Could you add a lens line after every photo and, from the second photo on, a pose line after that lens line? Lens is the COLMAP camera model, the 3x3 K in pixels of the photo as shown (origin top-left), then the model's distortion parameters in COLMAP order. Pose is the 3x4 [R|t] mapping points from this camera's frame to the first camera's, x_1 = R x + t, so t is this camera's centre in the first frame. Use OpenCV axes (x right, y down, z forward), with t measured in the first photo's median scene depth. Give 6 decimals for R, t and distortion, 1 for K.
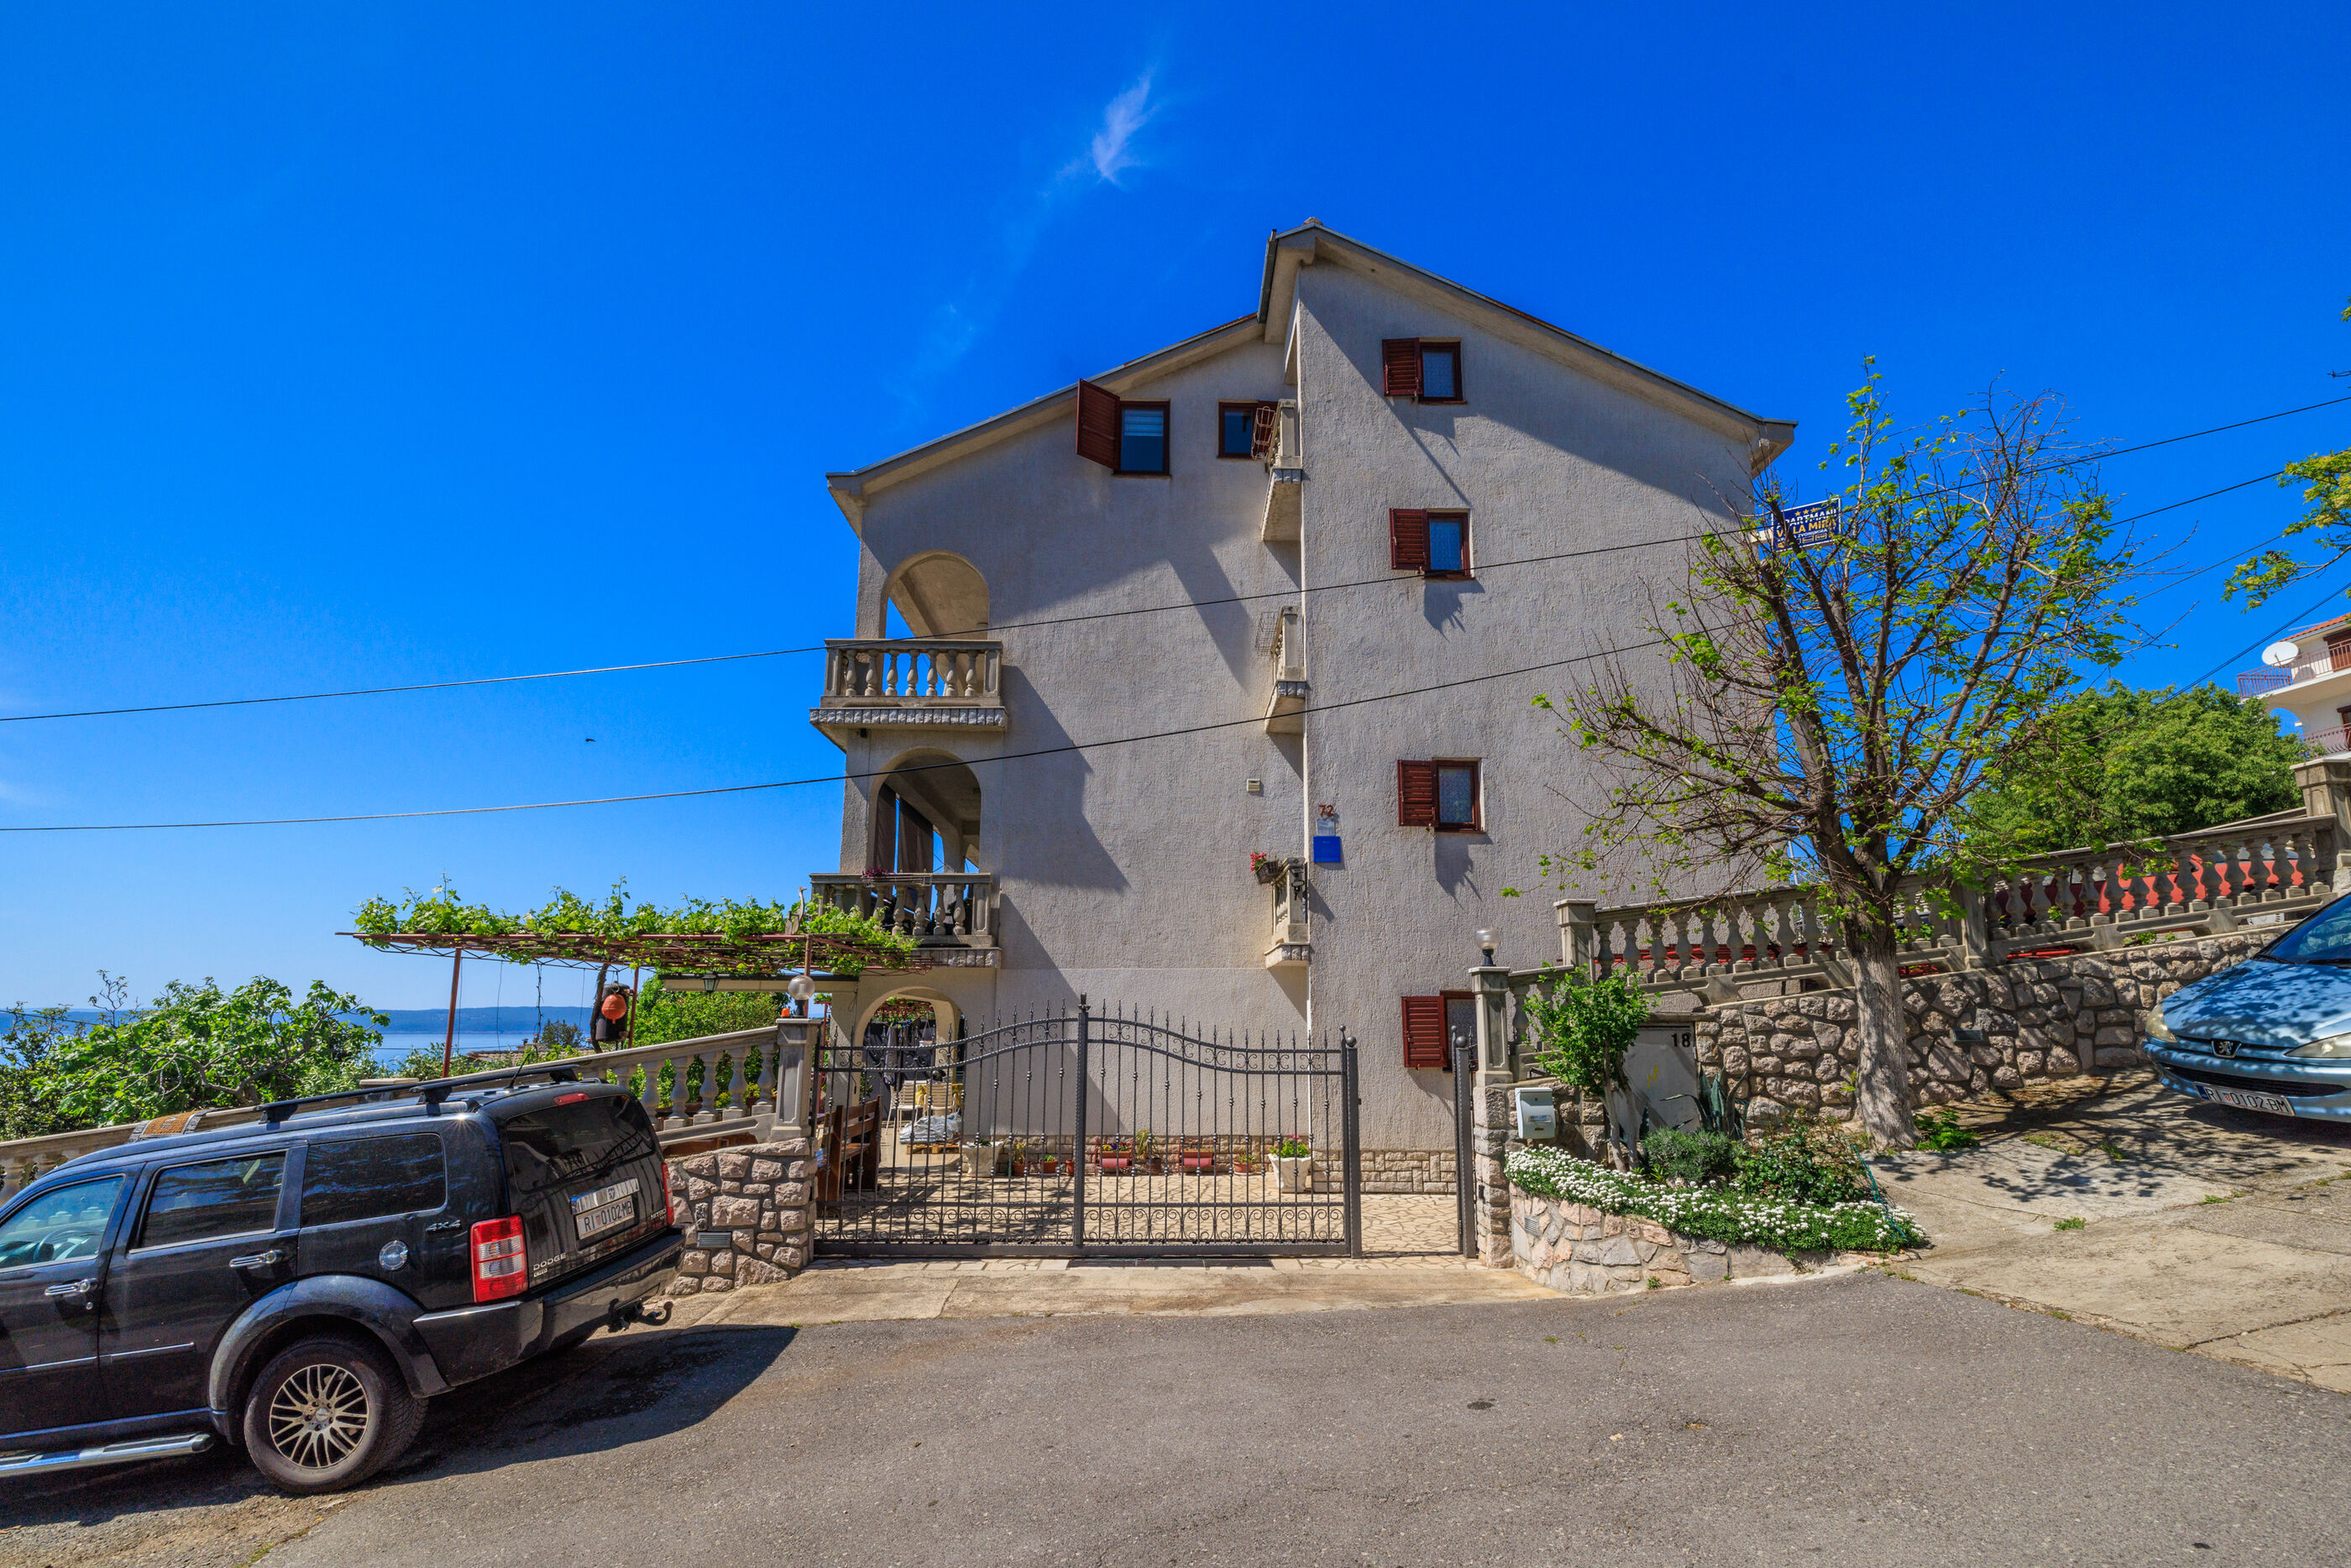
lens RADIAL K [[1012.6, 0, 1238.1], [0, 1012.6, 834.0], [0, 0, 1]] dist [0.004100, 0.001347]
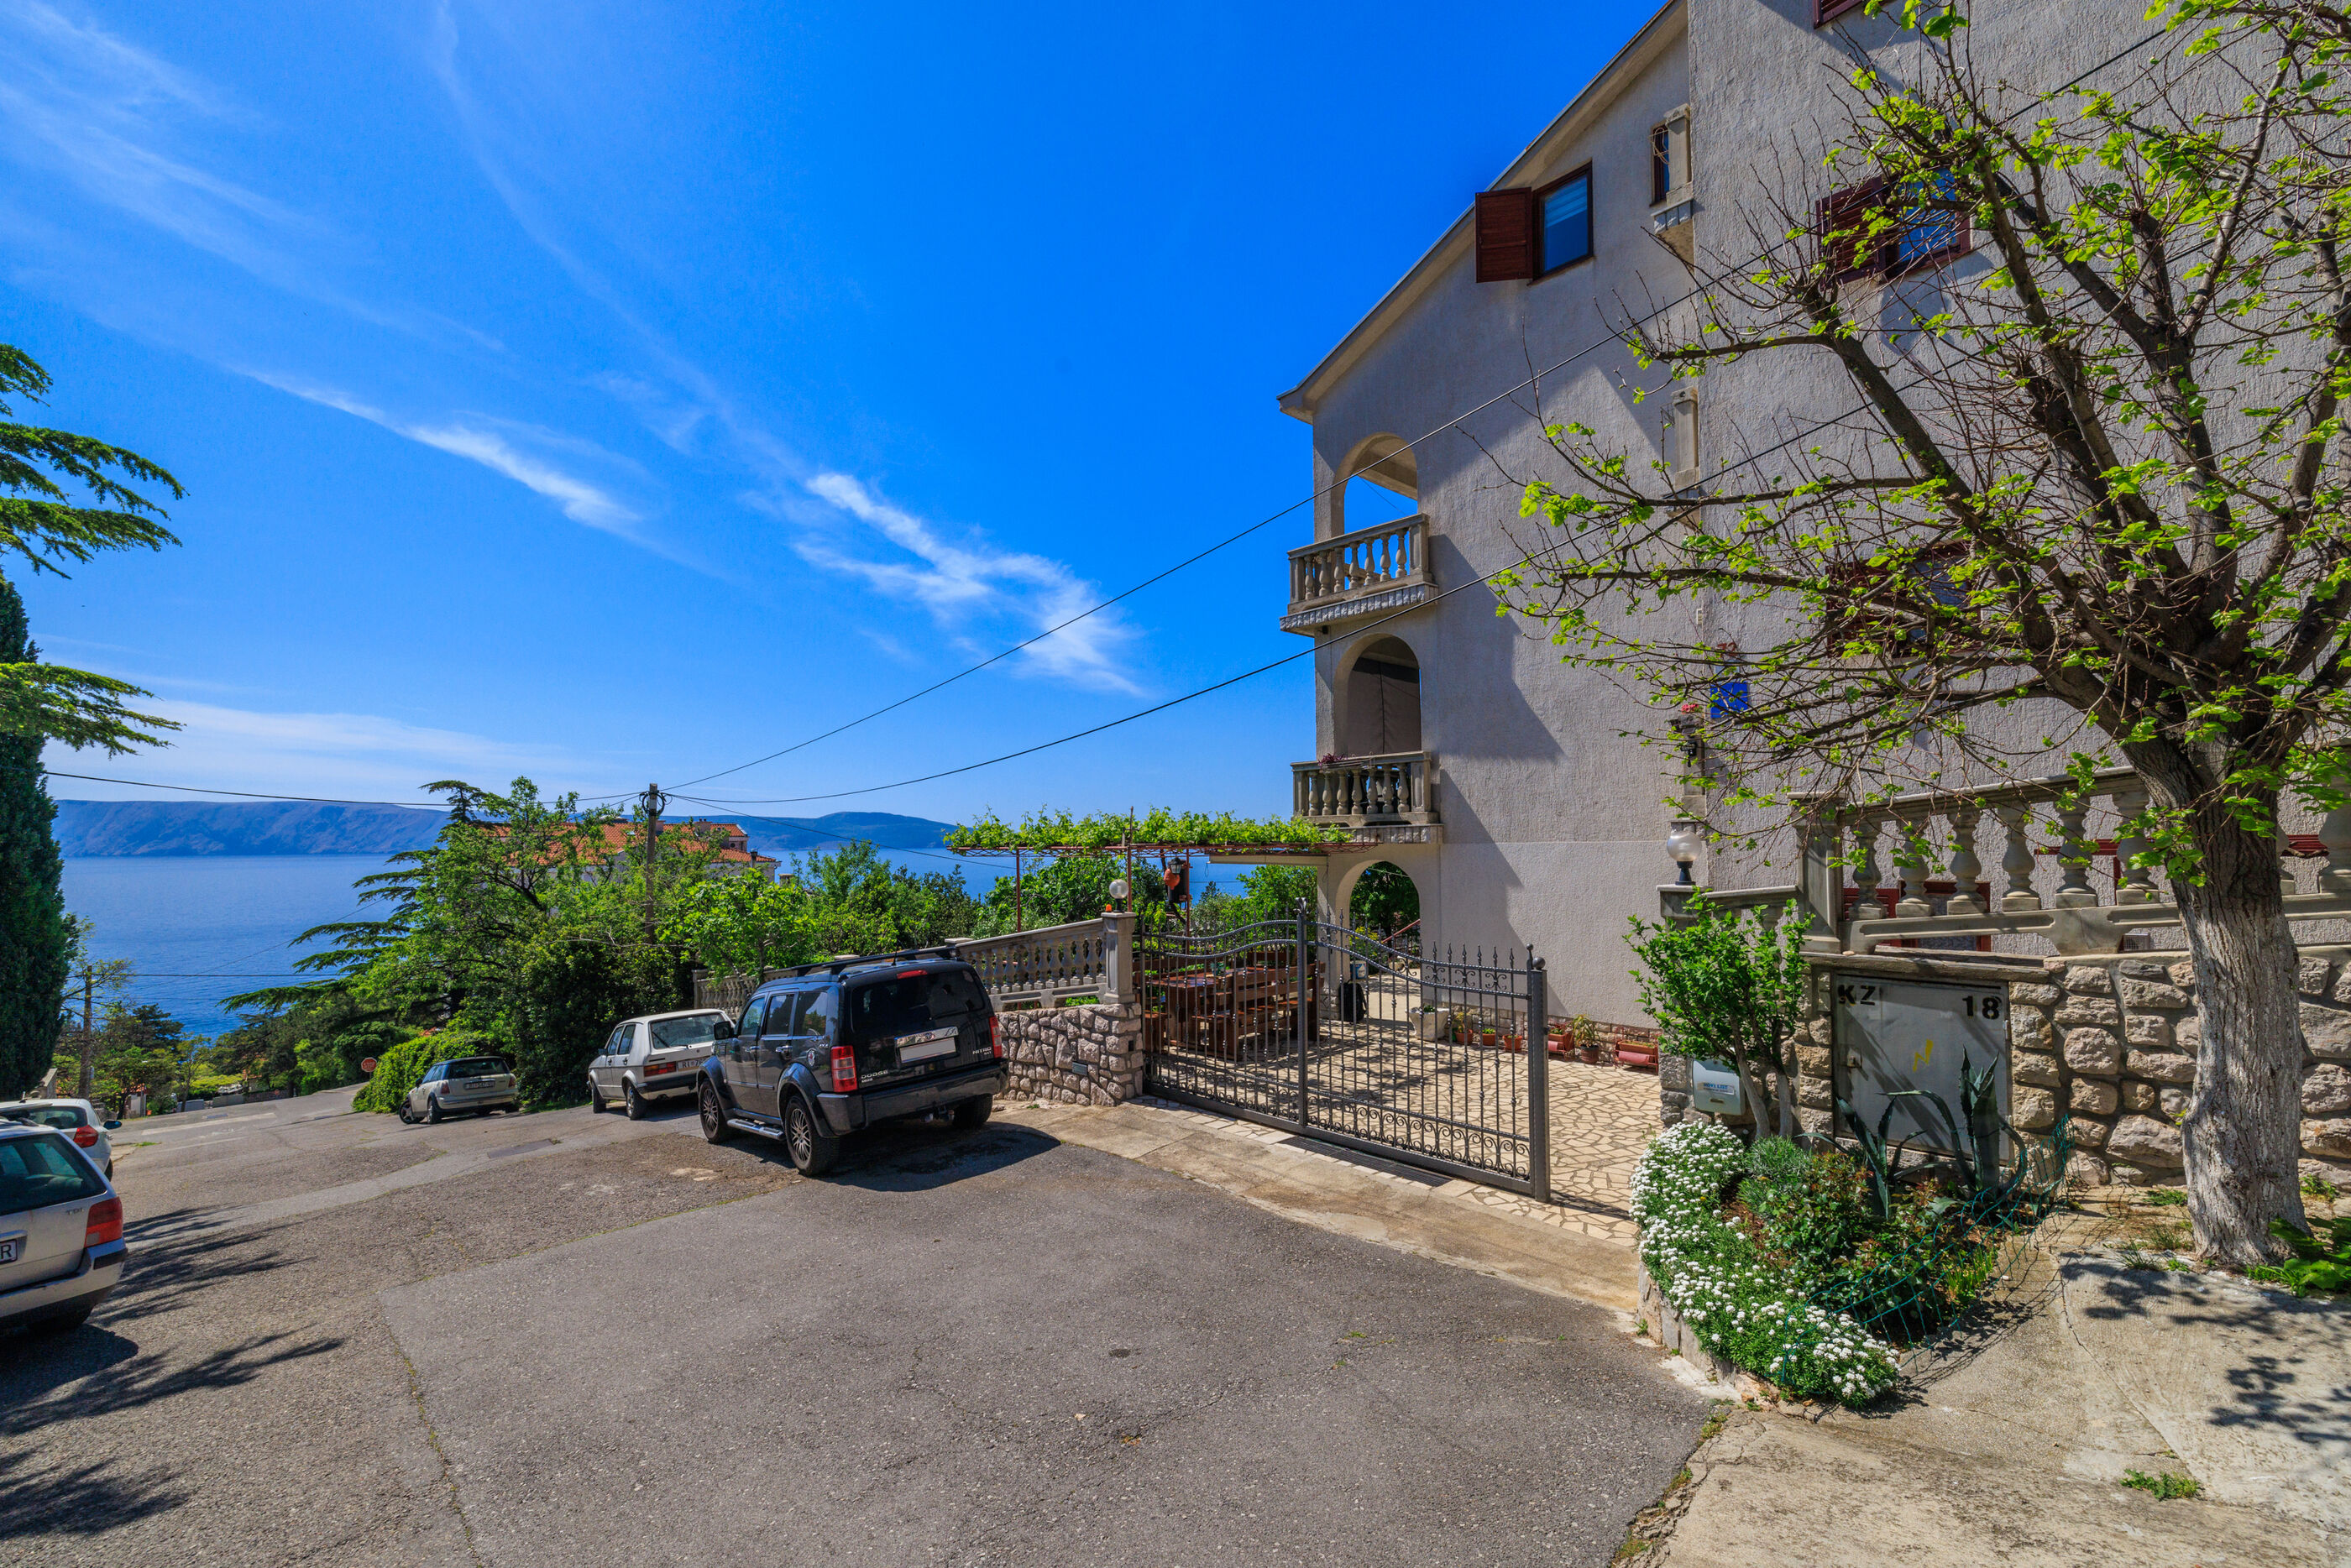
lens RADIAL K [[1012.6, 0, 1171.5], [0, 1012.6, 797.7], [0, 0, 1]] dist [0.004100, 0.001347]
pose [[0.662508, -0.039969, -0.747988, 0.584359], [0.146434, 0.986219, 0.077001, -0.051948], [0.734602, -0.160544, 0.659231, 0.221761]]
